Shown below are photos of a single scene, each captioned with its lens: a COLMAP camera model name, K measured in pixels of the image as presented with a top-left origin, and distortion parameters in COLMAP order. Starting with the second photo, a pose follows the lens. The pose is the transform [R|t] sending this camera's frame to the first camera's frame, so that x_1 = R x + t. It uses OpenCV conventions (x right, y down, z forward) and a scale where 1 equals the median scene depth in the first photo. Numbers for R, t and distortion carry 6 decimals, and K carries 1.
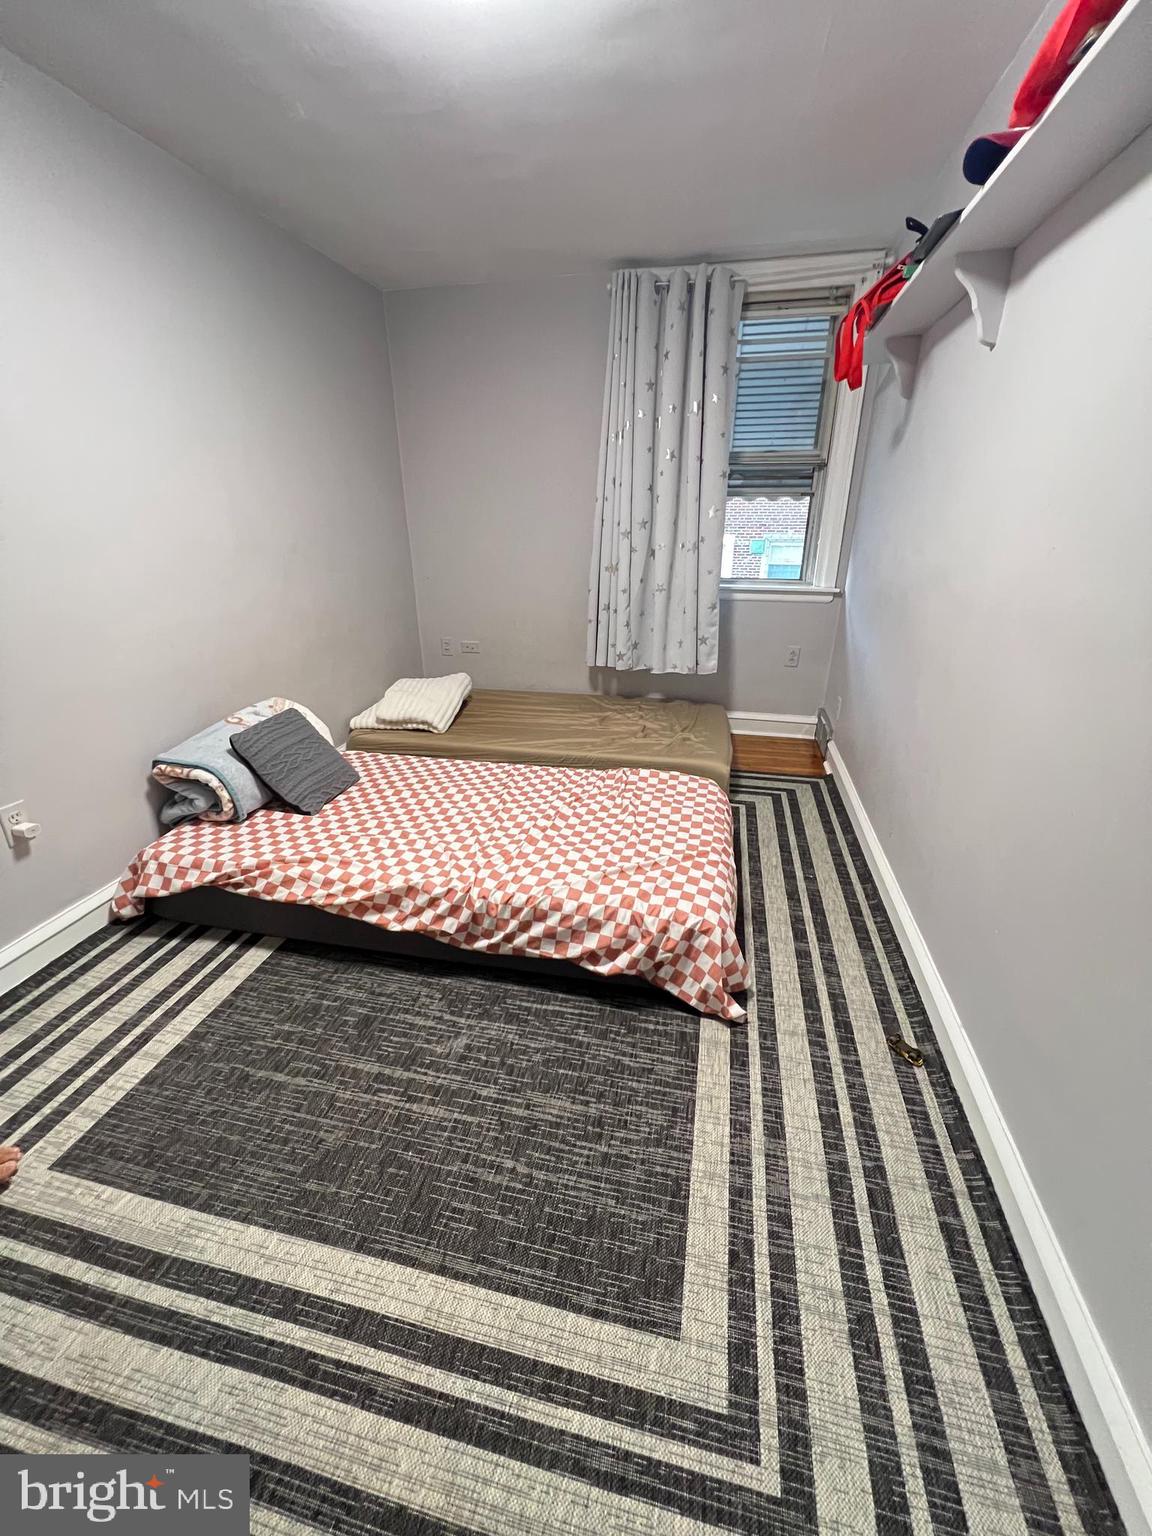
lens RADIAL K [[622.2, 0, 581.5], [0, 622.2, 767.7], [0, 0, 1]] dist [-0.000921, 0.000520]
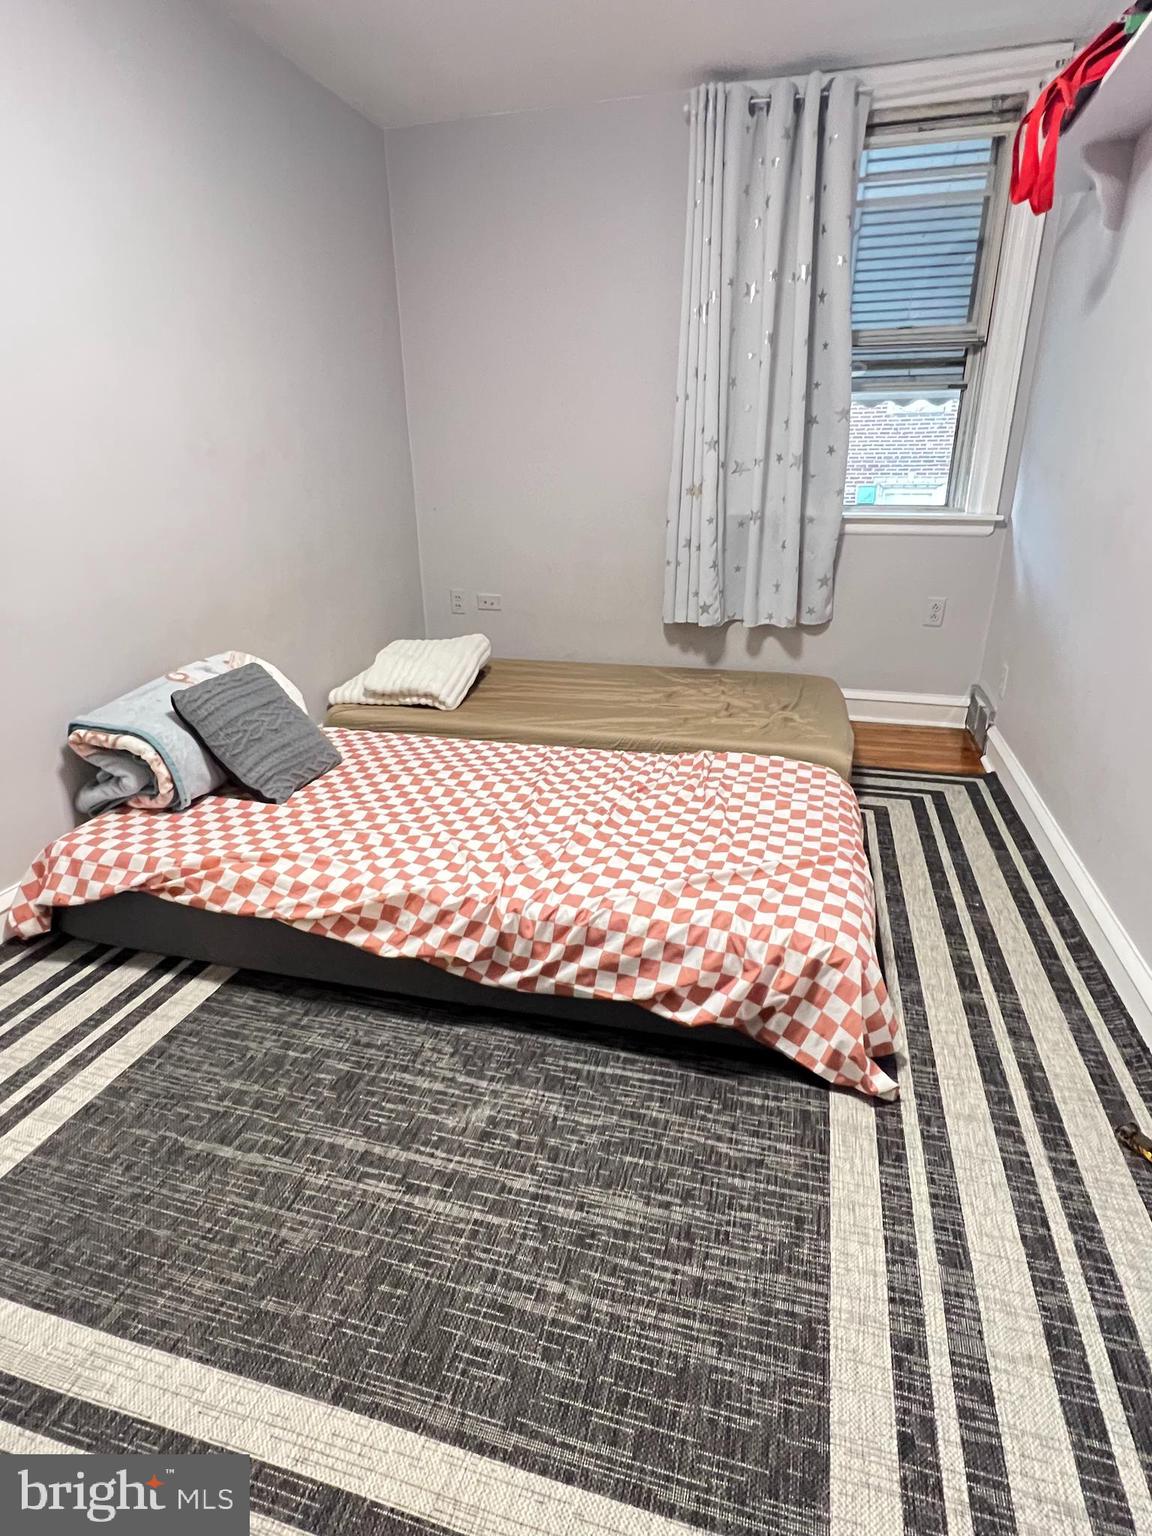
lens RADIAL K [[826.8, 0, 579.9], [0, 826.8, 766.2], [0, 0, 1]] dist [-0.001943, 0.001579]
pose [[0.998425, 0.011177, -0.054977, -0.036335], [-0.012785, 0.999498, -0.028997, 0.075072], [0.054625, 0.029654, 0.998066, 0.069269]]
